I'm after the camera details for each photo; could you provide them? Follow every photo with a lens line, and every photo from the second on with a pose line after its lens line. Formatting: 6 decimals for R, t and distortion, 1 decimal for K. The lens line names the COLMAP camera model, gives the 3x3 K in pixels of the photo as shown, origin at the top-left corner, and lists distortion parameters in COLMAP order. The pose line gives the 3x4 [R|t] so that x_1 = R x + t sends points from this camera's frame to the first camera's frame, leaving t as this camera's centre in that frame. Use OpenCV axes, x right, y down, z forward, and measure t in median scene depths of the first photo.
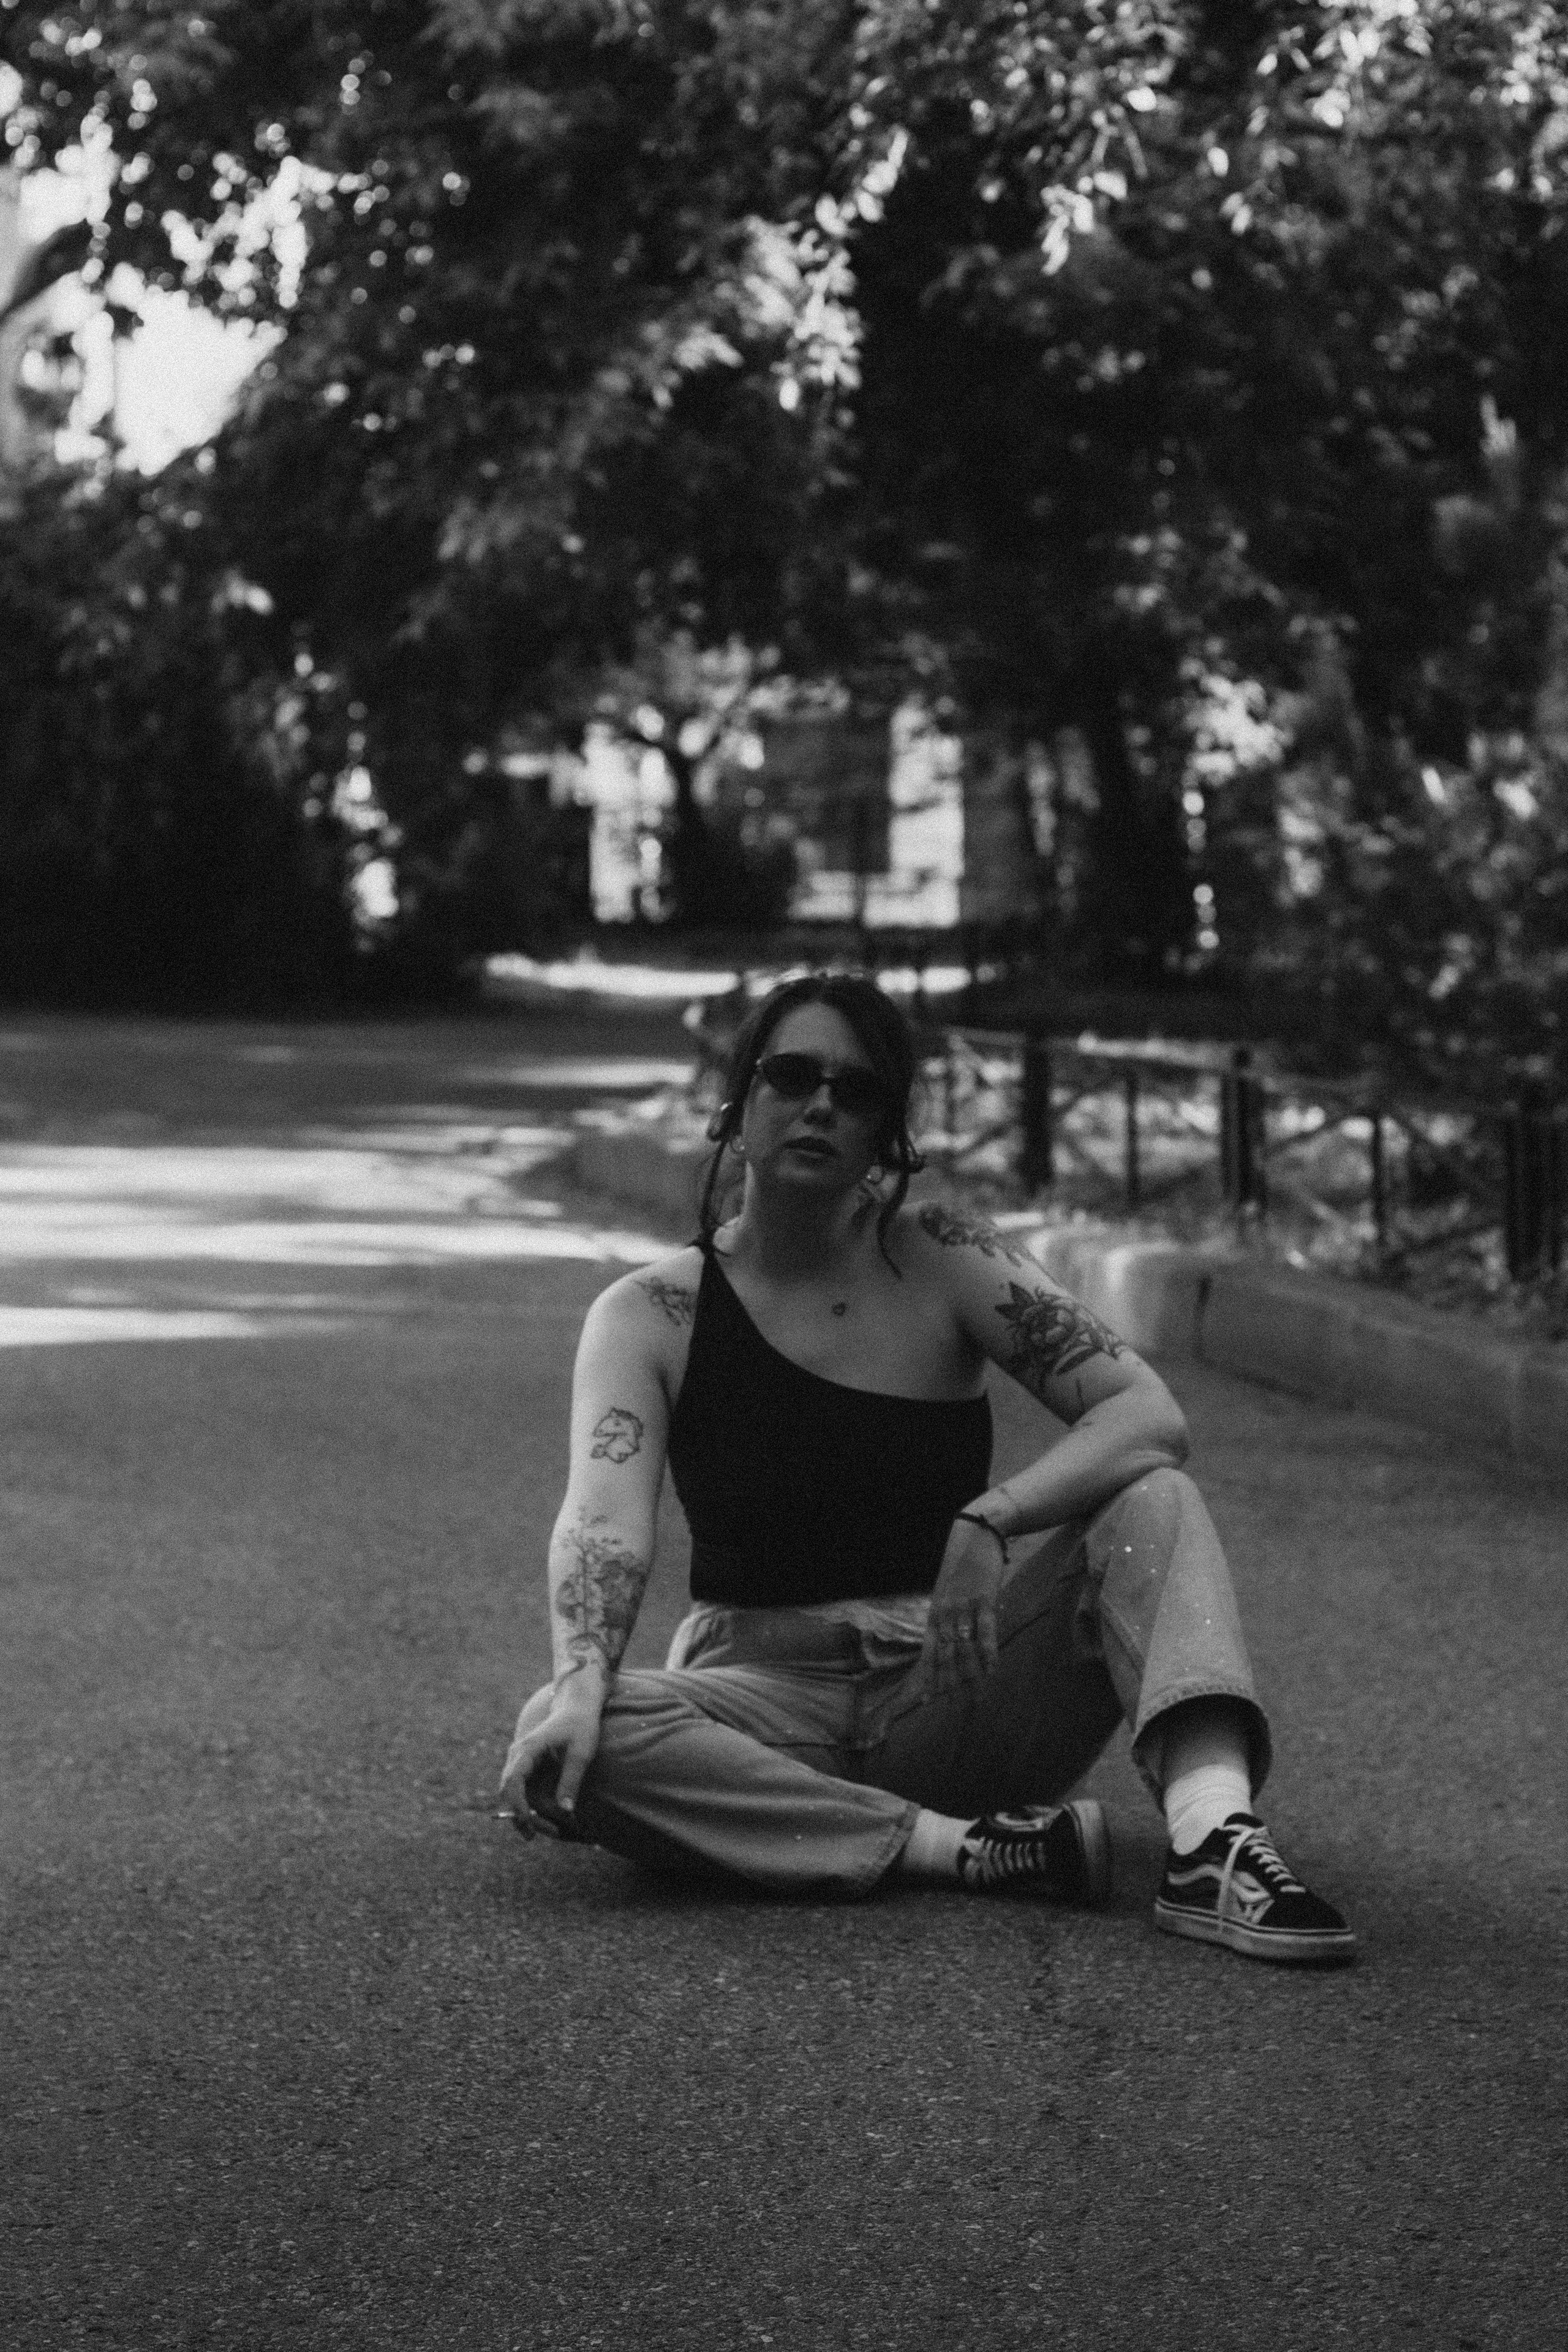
lens RADIAL K [[5331.5, 0, 788.8], [0, 5331.5, 1172.2], [0, 0, 1]] dist [-0.085672, 0.504995]
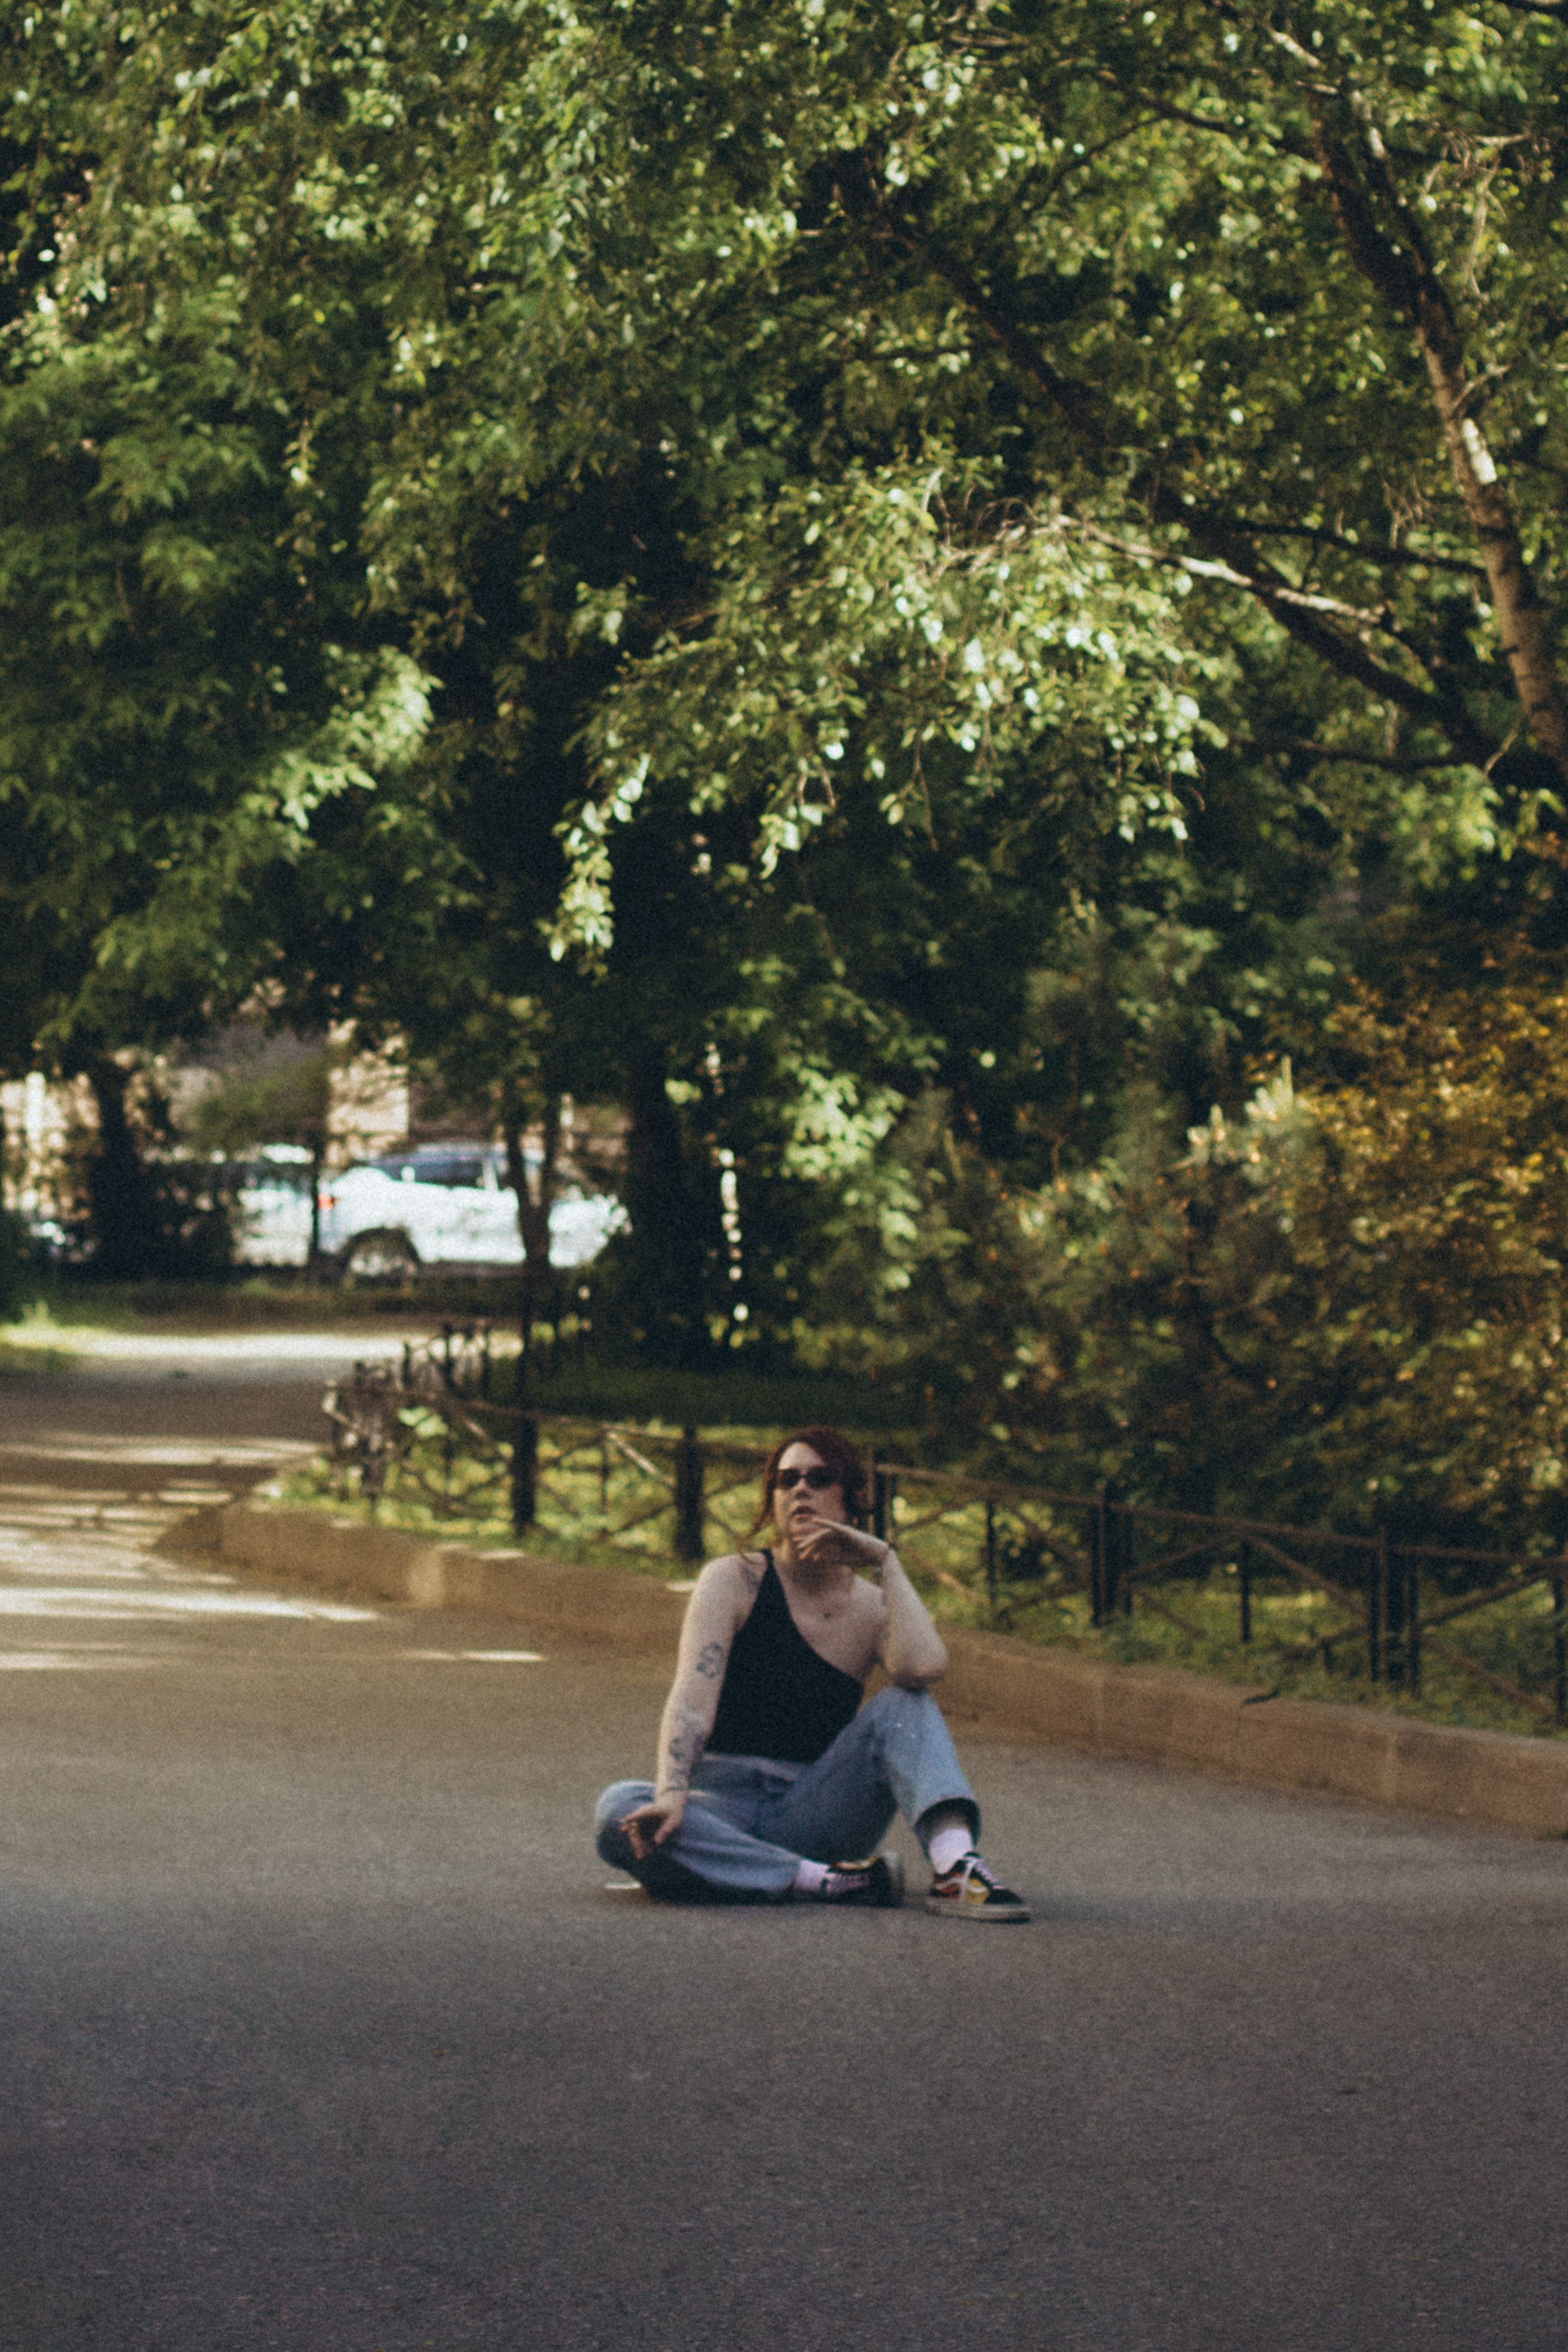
lens RADIAL K [[5331.1, 0, 788.8], [0, 5331.1, 1172.2], [0, 0, 1]] dist [-0.085672, 0.504995]
pose [[0.996733, 0.018709, 0.078576, -0.045950], [-0.013015, 0.997294, -0.072361, 0.003695], [-0.079717, 0.071102, 0.994279, -0.316117]]
